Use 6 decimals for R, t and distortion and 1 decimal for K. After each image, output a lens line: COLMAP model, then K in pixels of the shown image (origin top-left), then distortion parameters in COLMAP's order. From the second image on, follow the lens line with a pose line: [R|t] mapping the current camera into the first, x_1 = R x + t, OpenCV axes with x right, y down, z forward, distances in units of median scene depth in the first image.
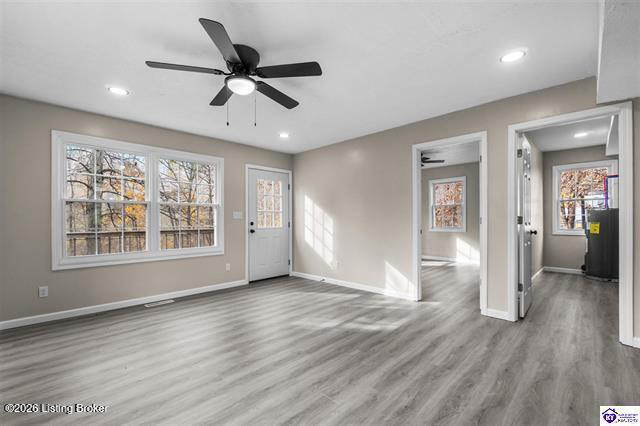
lens RADIAL K [[277.7, 0, 315.5], [0, 277.7, 220.2], [0, 0, 1]] dist [-0.001283, 0.000042]
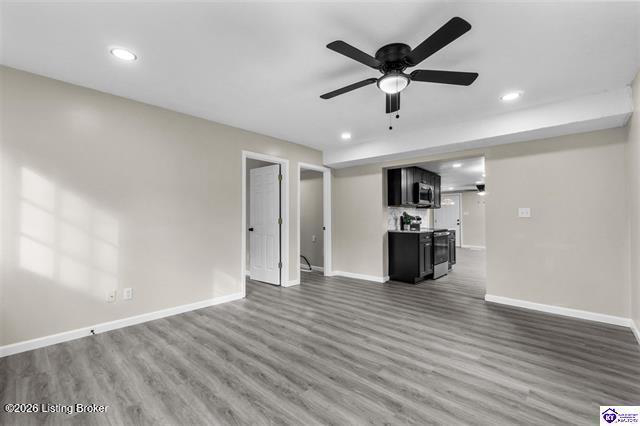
lens RADIAL K [[275.7, 0, 320.0], [0, 275.7, 213.0], [0, 0, 1]] dist [-0.003149, -0.000170]
pose [[-0.049221, 0.031629, 0.998287, -1.008870], [0.004939, 0.999494, -0.031424, 0.004971], [-0.998776, 0.003384, -0.049353, 1.083126]]
